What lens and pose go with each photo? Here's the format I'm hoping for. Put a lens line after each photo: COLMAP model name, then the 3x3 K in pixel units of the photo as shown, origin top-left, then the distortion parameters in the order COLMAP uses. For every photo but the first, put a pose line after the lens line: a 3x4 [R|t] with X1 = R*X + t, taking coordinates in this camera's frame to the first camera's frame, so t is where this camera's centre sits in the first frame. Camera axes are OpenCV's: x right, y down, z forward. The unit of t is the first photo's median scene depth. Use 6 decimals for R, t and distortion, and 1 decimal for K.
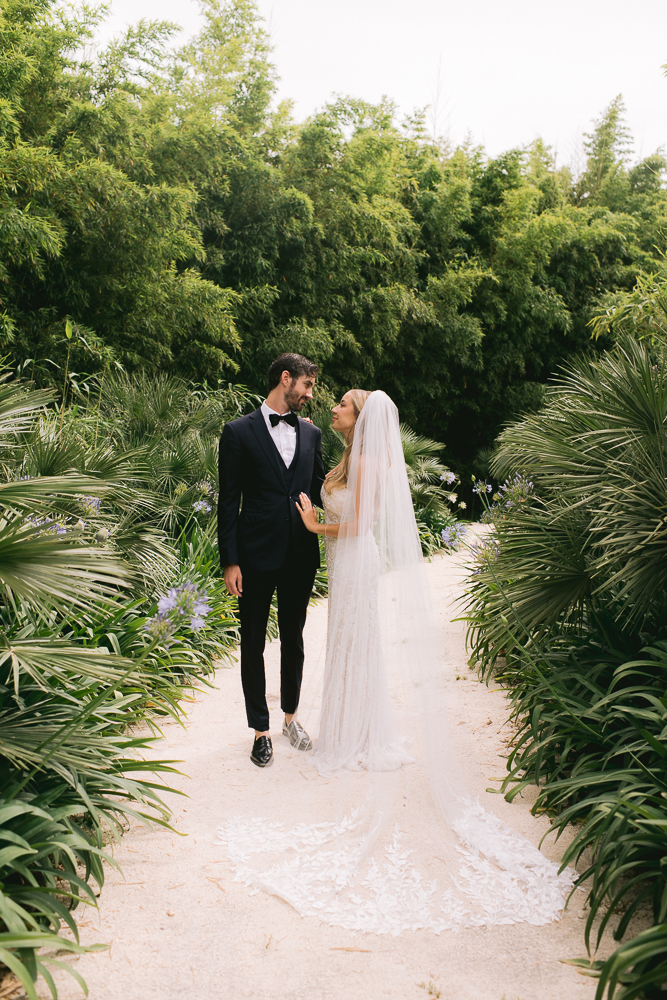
lens RADIAL K [[1000.9, 0, 334.7], [0, 1000.9, 486.9], [0, 0, 1]] dist [-0.114640, 0.123047]
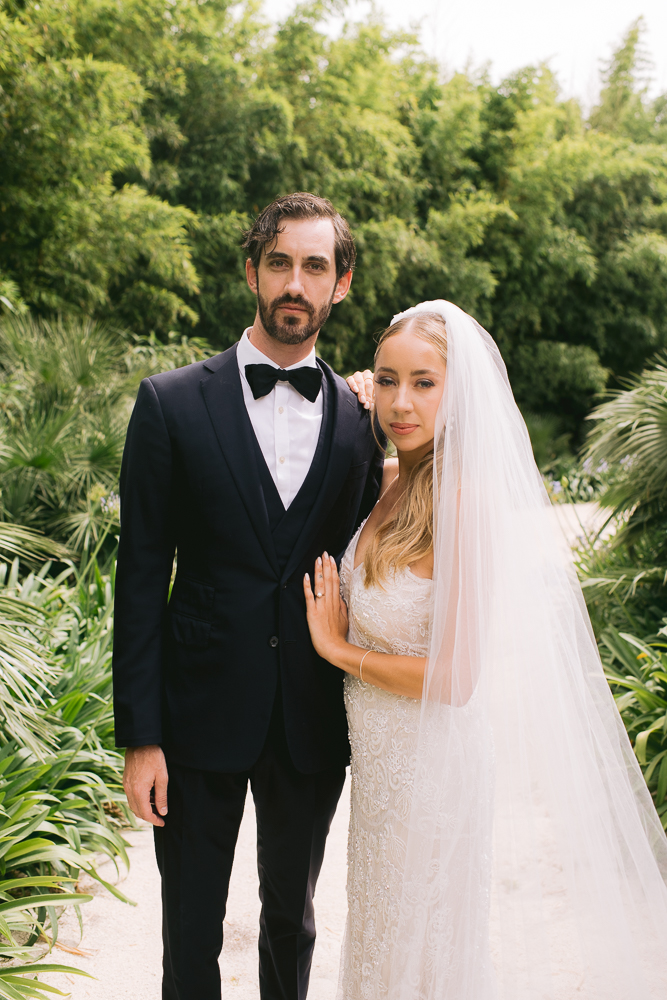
lens RADIAL K [[1000.9, 0, 334.7], [0, 1000.9, 486.9], [0, 0, 1]] dist [-0.114640, 0.123047]
pose [[0.999550, -0.000915, 0.029973, -0.010524], [-0.000113, 0.999412, 0.034291, -0.012142], [-0.029987, -0.034279, 0.998962, 0.182126]]
